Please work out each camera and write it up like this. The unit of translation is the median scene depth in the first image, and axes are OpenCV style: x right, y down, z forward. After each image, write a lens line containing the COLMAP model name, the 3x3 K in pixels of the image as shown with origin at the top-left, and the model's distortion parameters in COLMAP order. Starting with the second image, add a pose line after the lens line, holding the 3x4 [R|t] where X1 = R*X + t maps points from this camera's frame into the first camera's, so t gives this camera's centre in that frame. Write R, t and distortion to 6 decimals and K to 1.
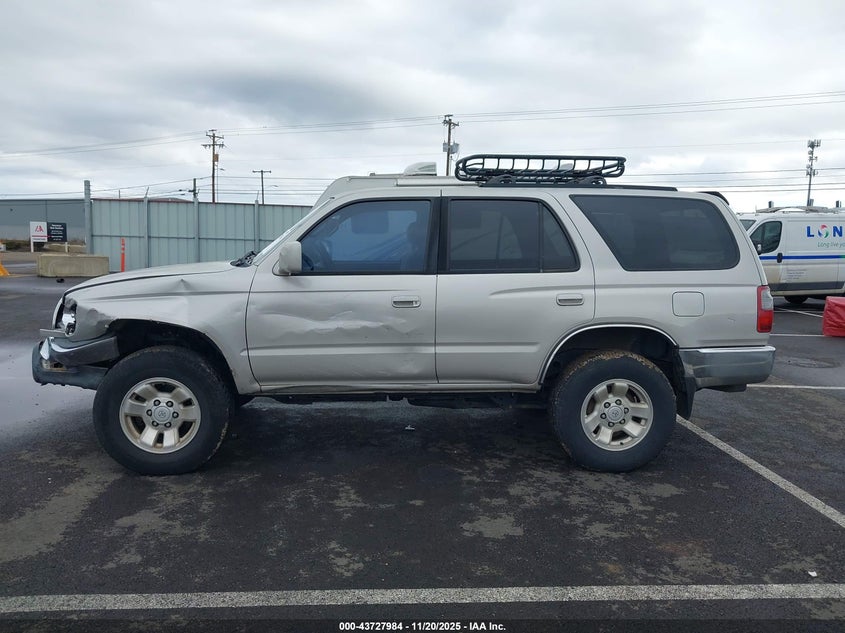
lens RADIAL K [[679.5, 0, 415.4], [0, 679.5, 307.6], [0, 0, 1]] dist [0.051162, -0.097552]
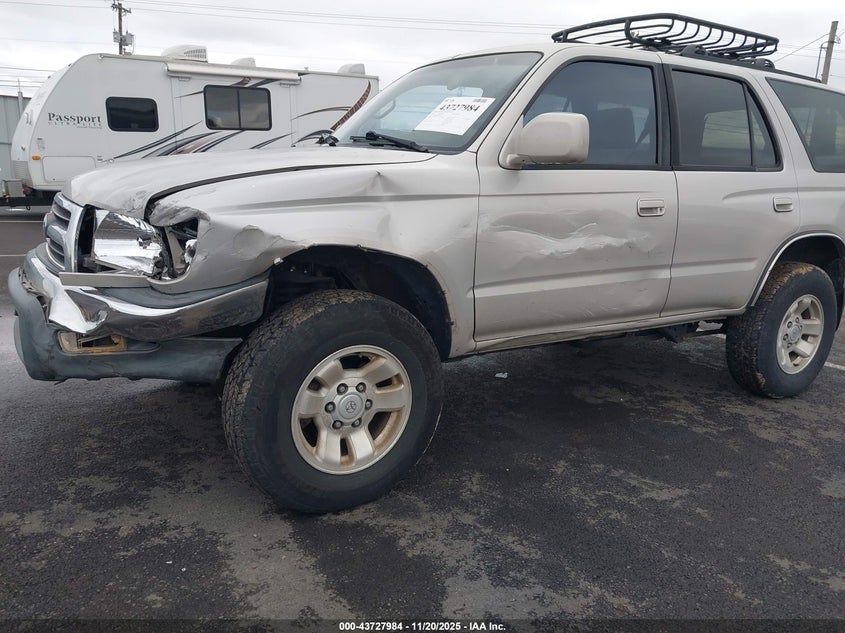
lens RADIAL K [[679.5, 0, 422.0], [0, 679.5, 312.7], [0, 0, 1]] dist [0.051162, -0.097552]
pose [[0.877065, -0.079297, 0.473782, -0.578230], [0.018844, 0.991202, 0.131013, 0.001138], [-0.480002, -0.105979, 0.870842, 0.467046]]
